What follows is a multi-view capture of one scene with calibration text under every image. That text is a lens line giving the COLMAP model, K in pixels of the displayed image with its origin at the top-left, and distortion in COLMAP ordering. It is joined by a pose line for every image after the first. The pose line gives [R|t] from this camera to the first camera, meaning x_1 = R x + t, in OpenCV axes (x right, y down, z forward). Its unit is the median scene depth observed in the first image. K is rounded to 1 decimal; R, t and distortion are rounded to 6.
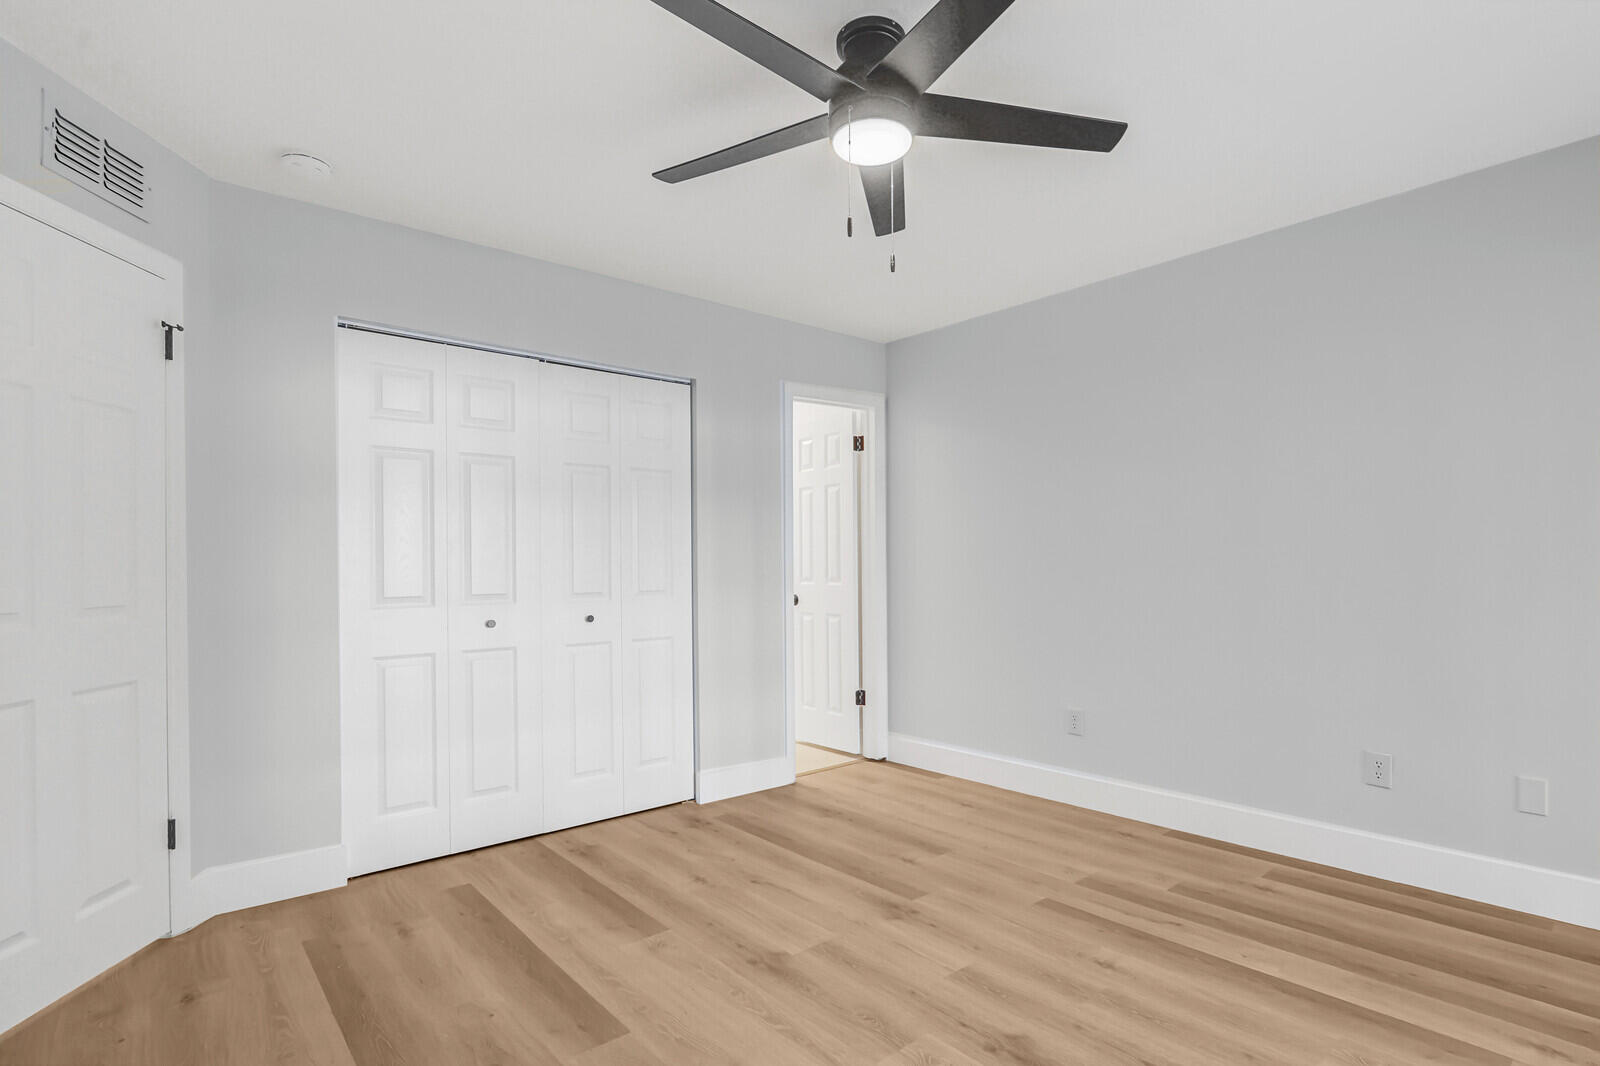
lens RADIAL K [[801.8, 0, 803.3], [0, 801.8, 571.5], [0, 0, 1]] dist [0.002581, 0.001327]
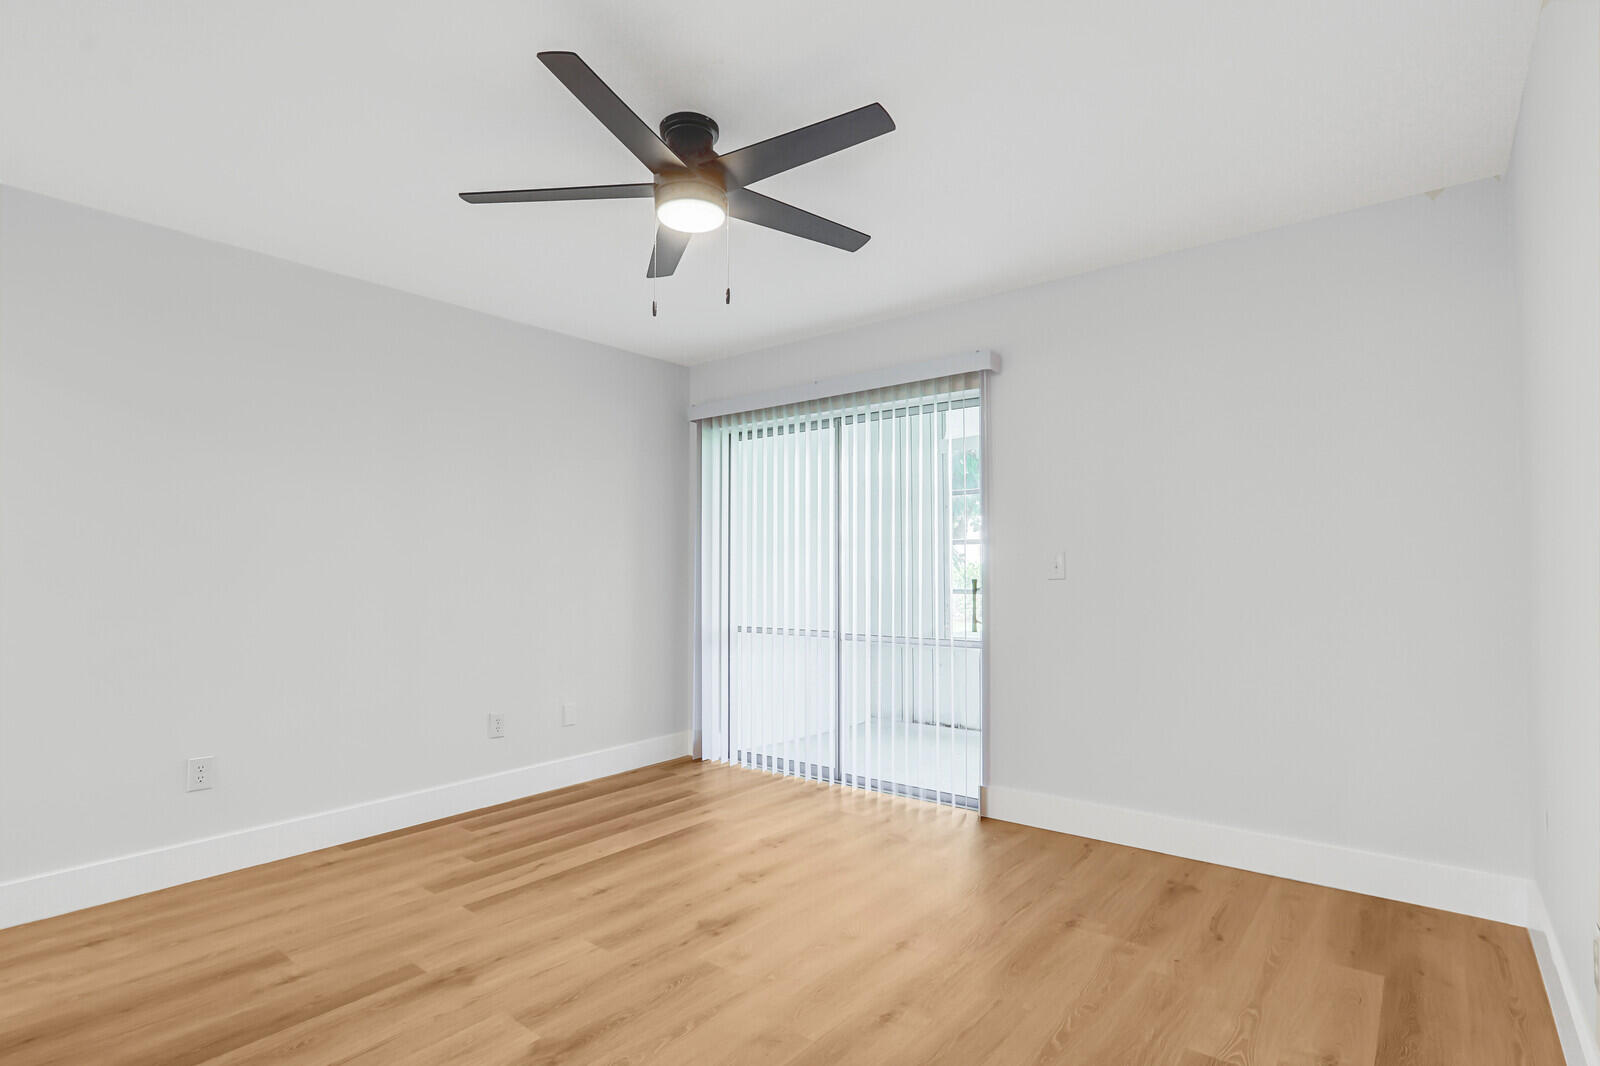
lens RADIAL K [[801.8, 0, 803.3], [0, 801.8, 571.5], [0, 0, 1]] dist [0.002581, 0.001327]
pose [[-0.208030, 0.016416, 0.977985, -0.810450], [0.005942, 0.999862, -0.015520, -0.000642], [-0.978104, 0.002583, -0.208099, 0.804688]]
